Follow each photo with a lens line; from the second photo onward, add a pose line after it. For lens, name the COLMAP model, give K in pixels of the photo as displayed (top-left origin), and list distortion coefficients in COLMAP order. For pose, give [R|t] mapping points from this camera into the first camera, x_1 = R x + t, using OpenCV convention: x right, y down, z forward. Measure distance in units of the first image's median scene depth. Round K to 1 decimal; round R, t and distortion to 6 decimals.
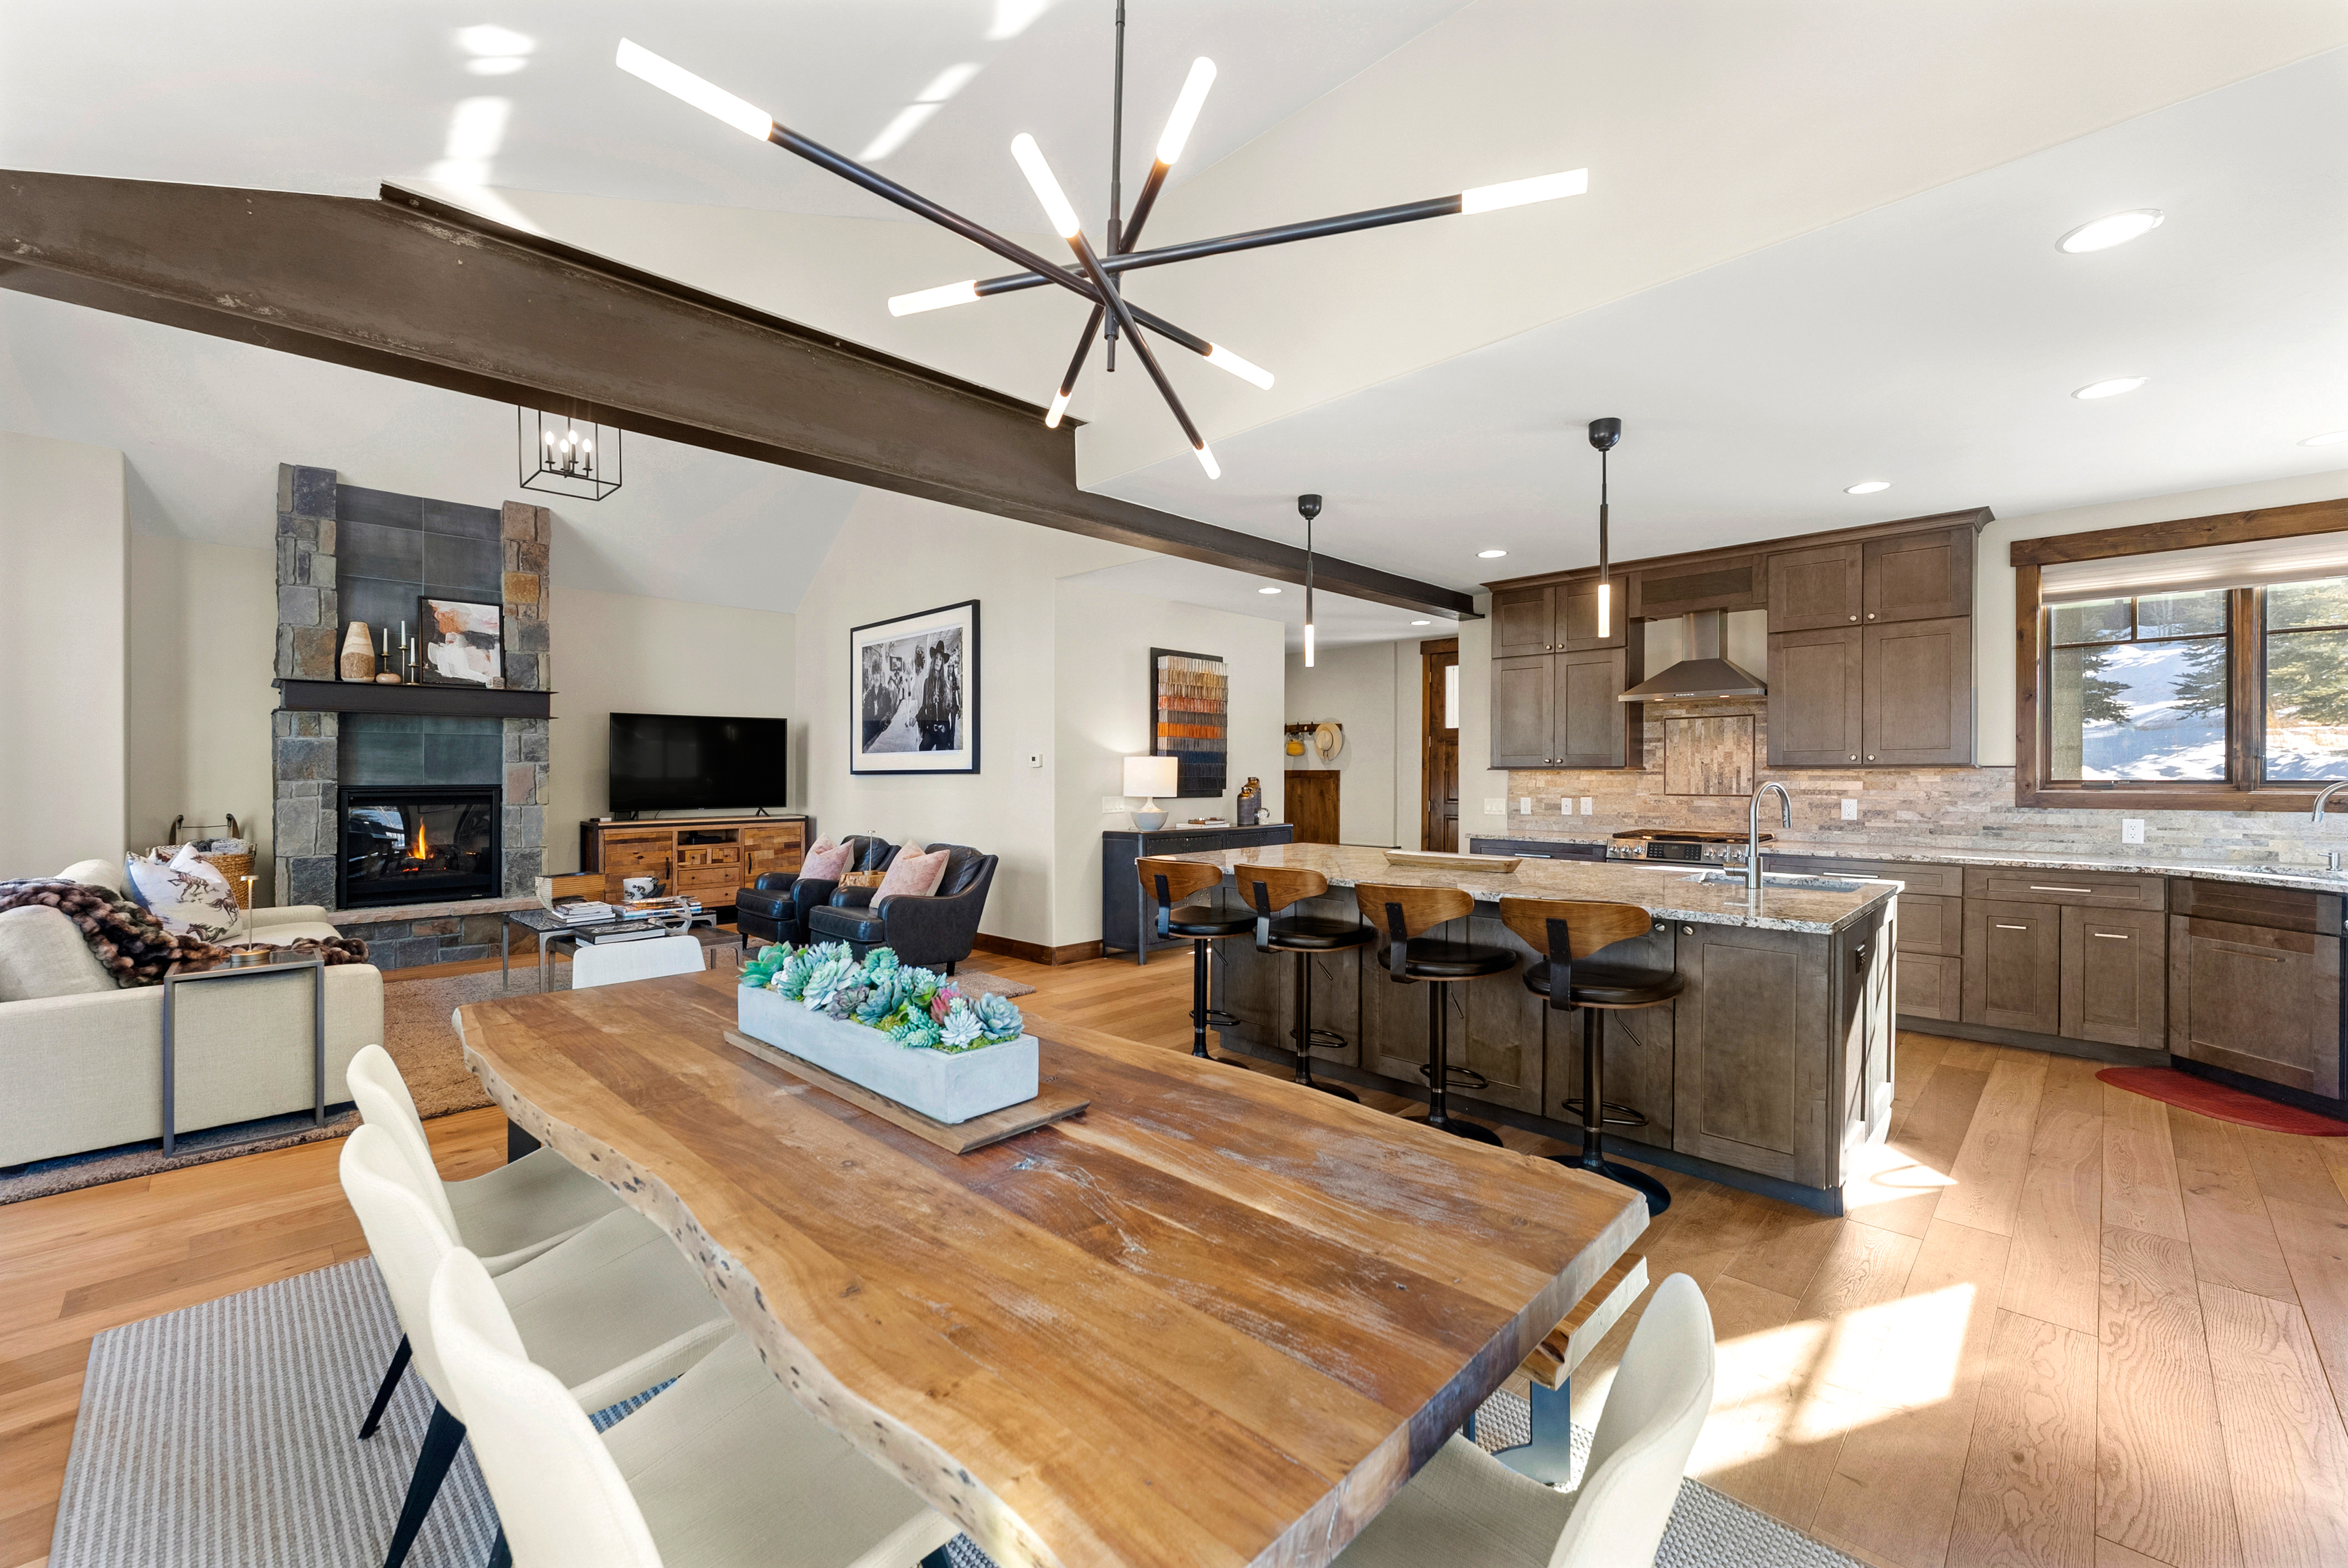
lens RADIAL K [[946.2, 0, 1174.0], [0, 946.2, 784.0], [0, 0, 1]] dist [0.001312, 0.000135]
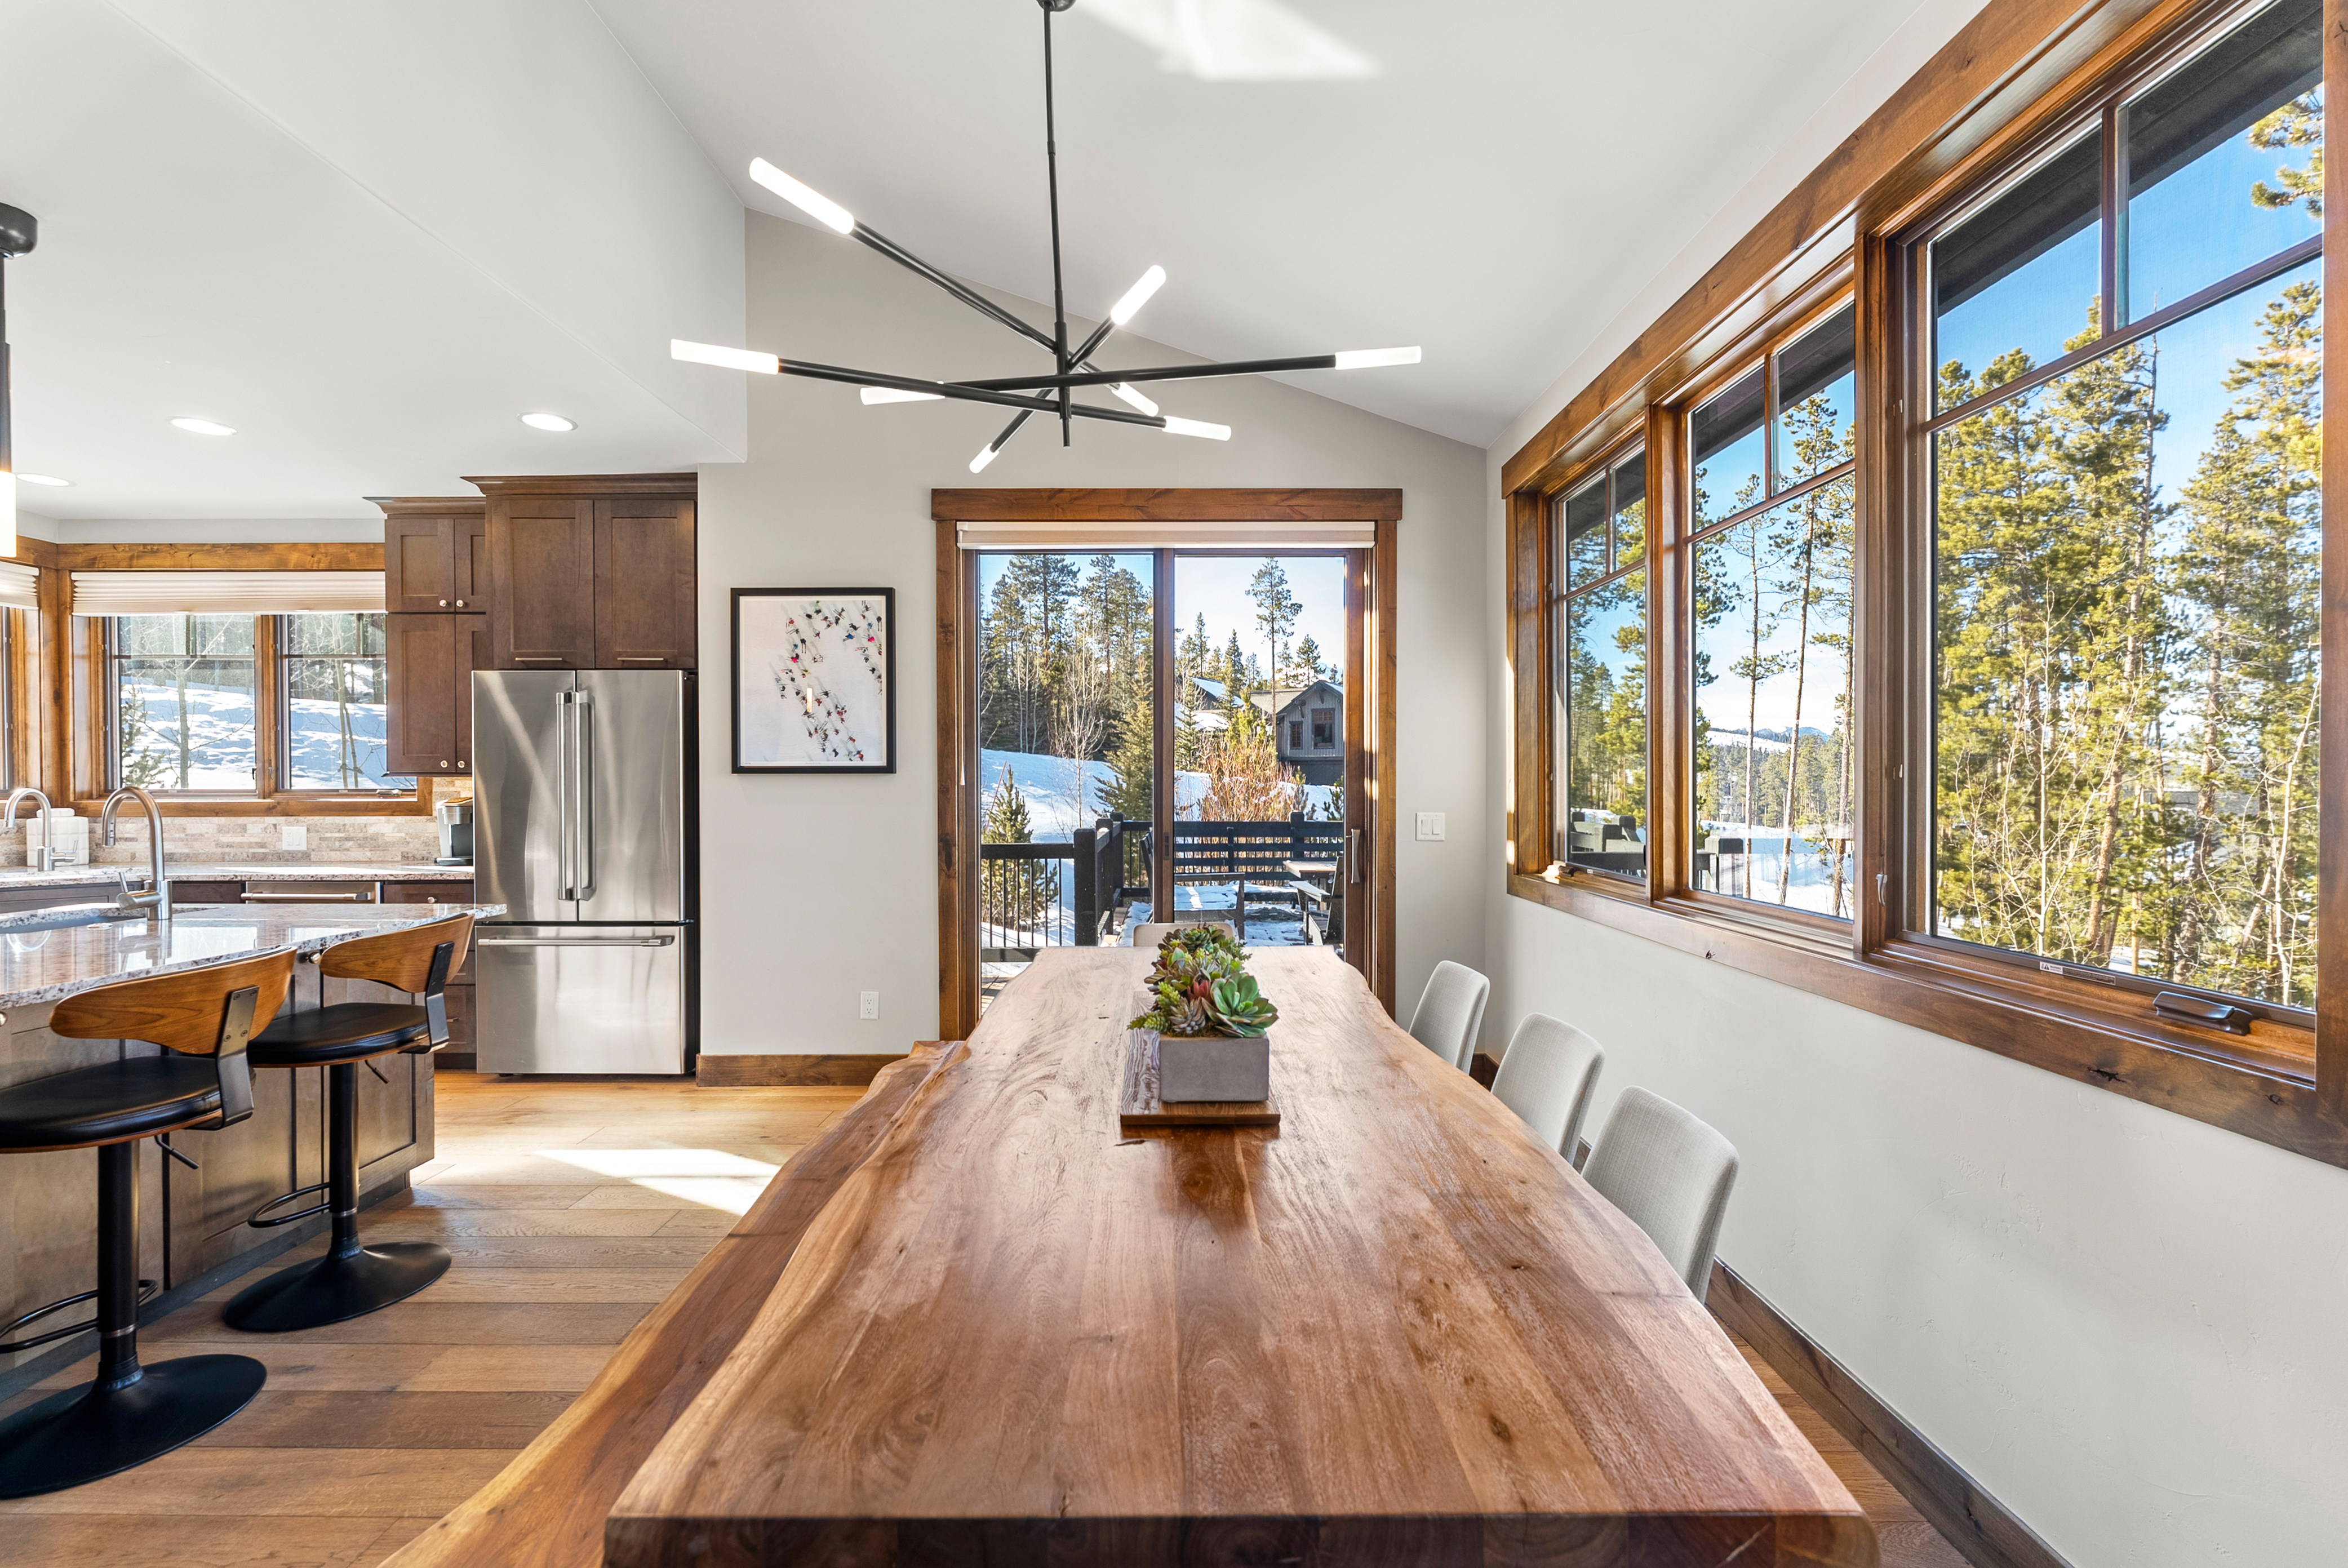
lens RADIAL K [[990.0, 0, 1166.1], [0, 990.0, 789.5], [0, 0, 1]] dist [-0.000078, 0.000628]
pose [[-0.692911, 0.000902, 0.721022, -0.304583], [0.012416, 0.999866, 0.010681, 0.001027], [-0.720916, 0.016353, -0.692830, 0.498940]]
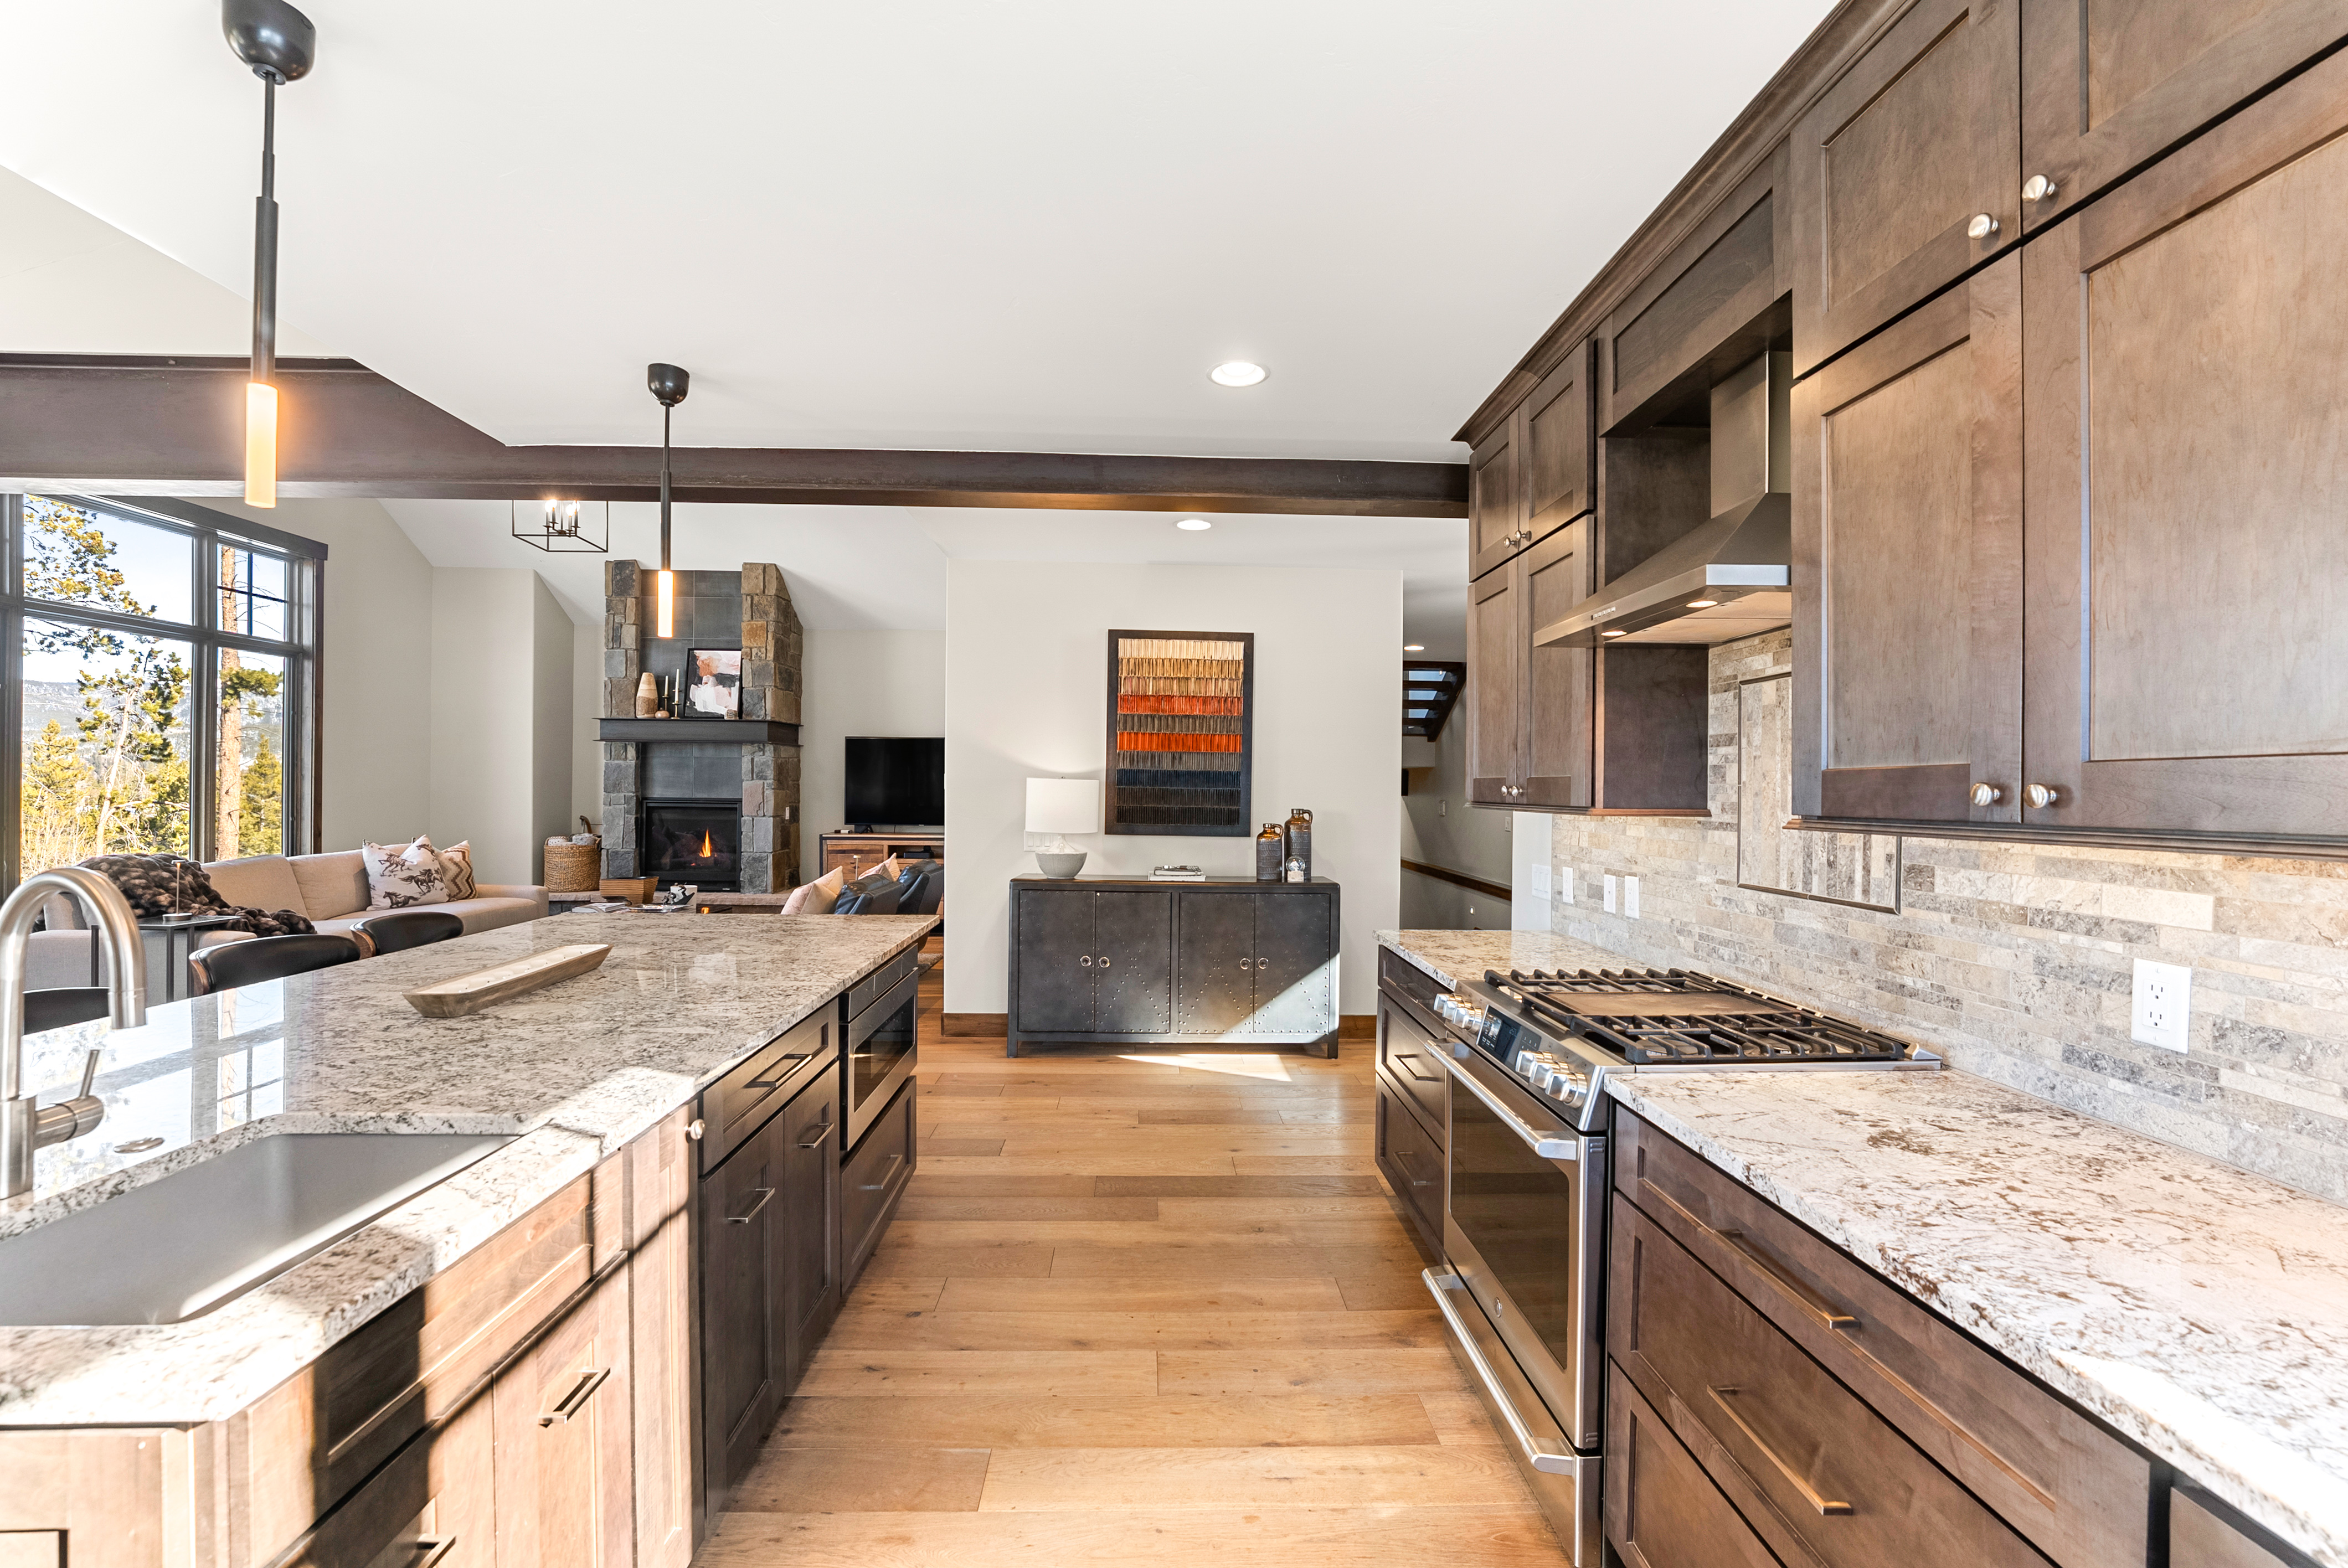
lens RADIAL K [[964.3, 0, 1178.8], [0, 964.3, 789.0], [0, 0, 1]] dist [-0.019540, 0.000373]
pose [[0.728908, 0.011878, -0.684508, 0.579220], [-0.022121, 0.999736, -0.006208, -0.018271], [0.684254, 0.019667, 0.728979, 0.537582]]
